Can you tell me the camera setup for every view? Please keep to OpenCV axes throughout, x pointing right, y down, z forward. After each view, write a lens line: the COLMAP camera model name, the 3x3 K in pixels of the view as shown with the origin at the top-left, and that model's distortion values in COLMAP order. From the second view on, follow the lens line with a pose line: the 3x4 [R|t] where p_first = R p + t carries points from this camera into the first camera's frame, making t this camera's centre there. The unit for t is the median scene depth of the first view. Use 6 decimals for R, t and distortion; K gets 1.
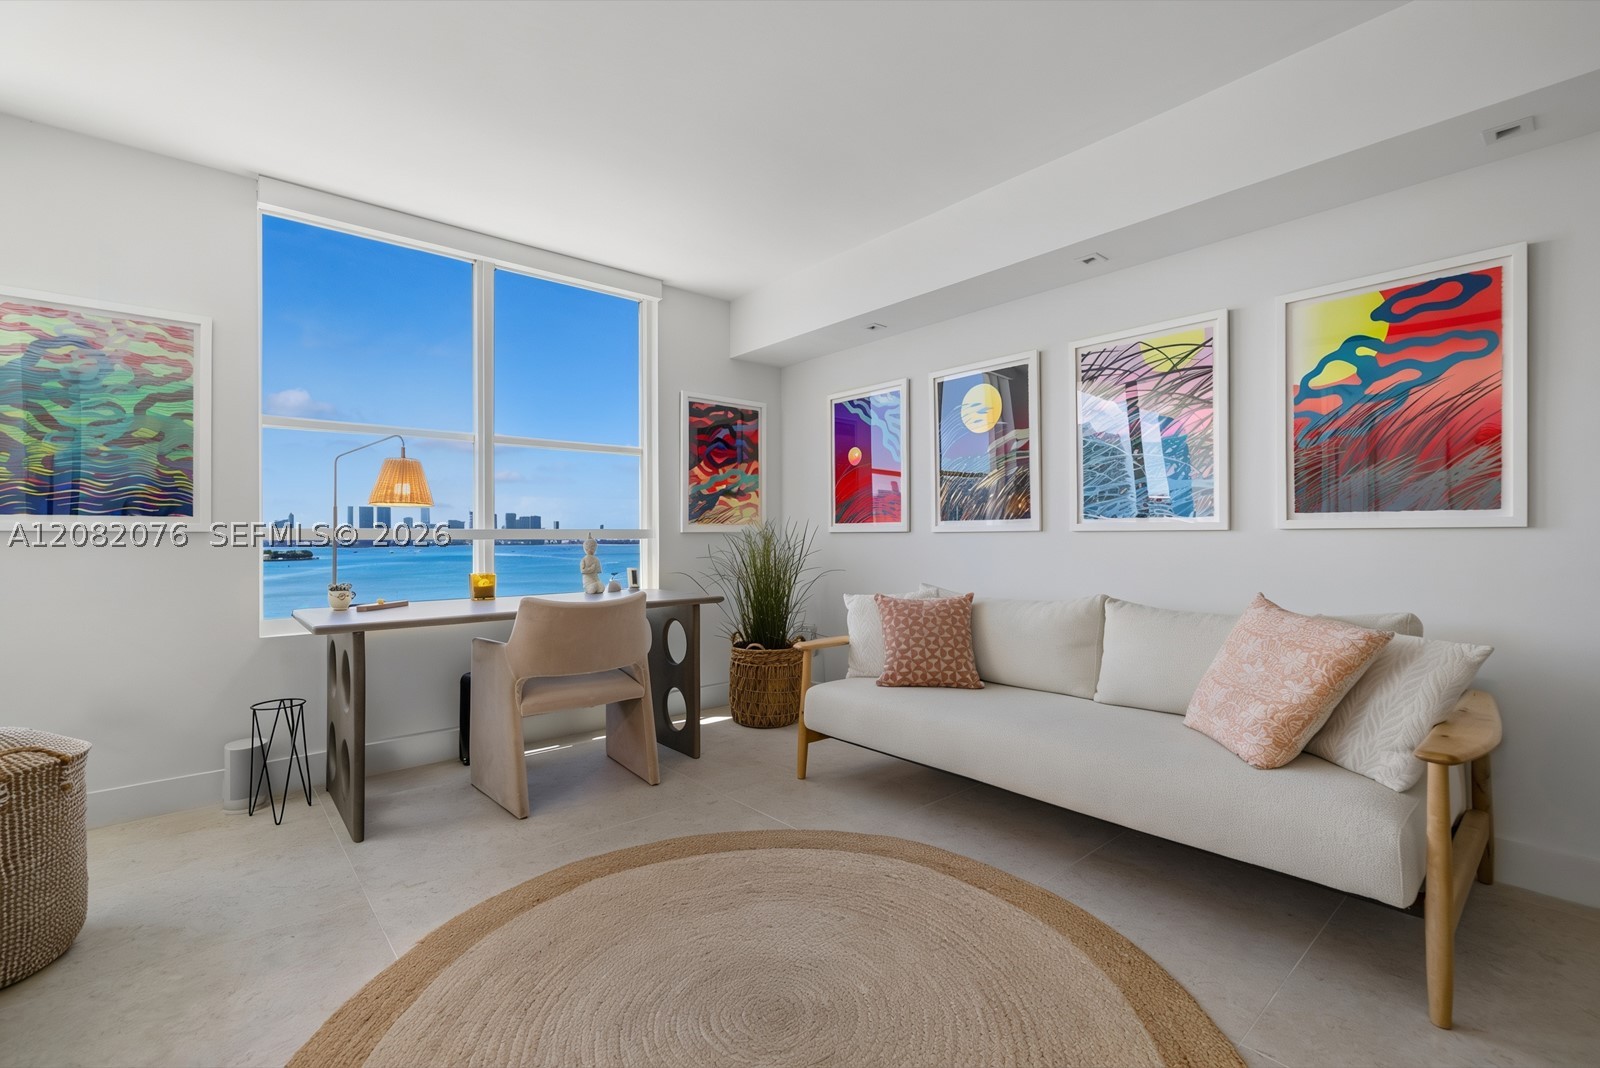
lens RADIAL K [[697.1, 0, 804.9], [0, 697.1, 534.5], [0, 0, 1]] dist [0.006593, 0.001139]
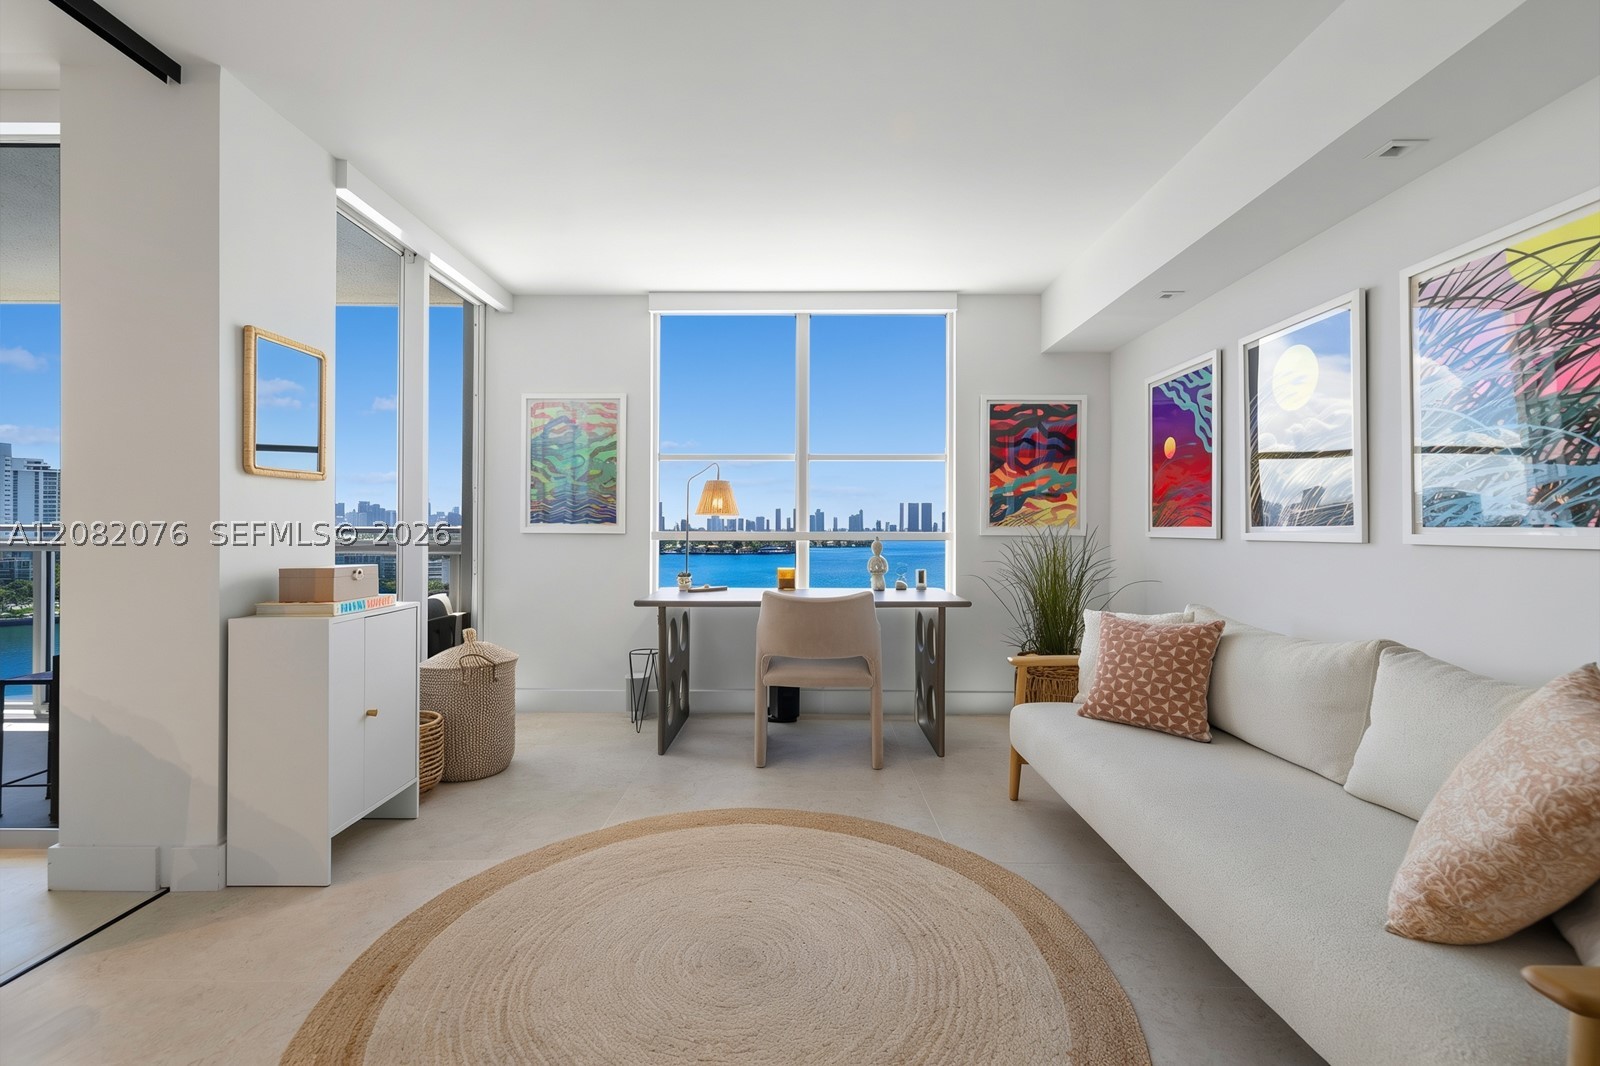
lens RADIAL K [[697.1, 0, 804.5], [0, 697.1, 530.5], [0, 0, 1]] dist [0.006593, 0.001139]
pose [[0.754646, 0.008365, -0.656079, 0.422035], [-0.005900, 0.999965, 0.005963, -0.021284], [0.656106, -0.000629, 0.754668, 0.103086]]
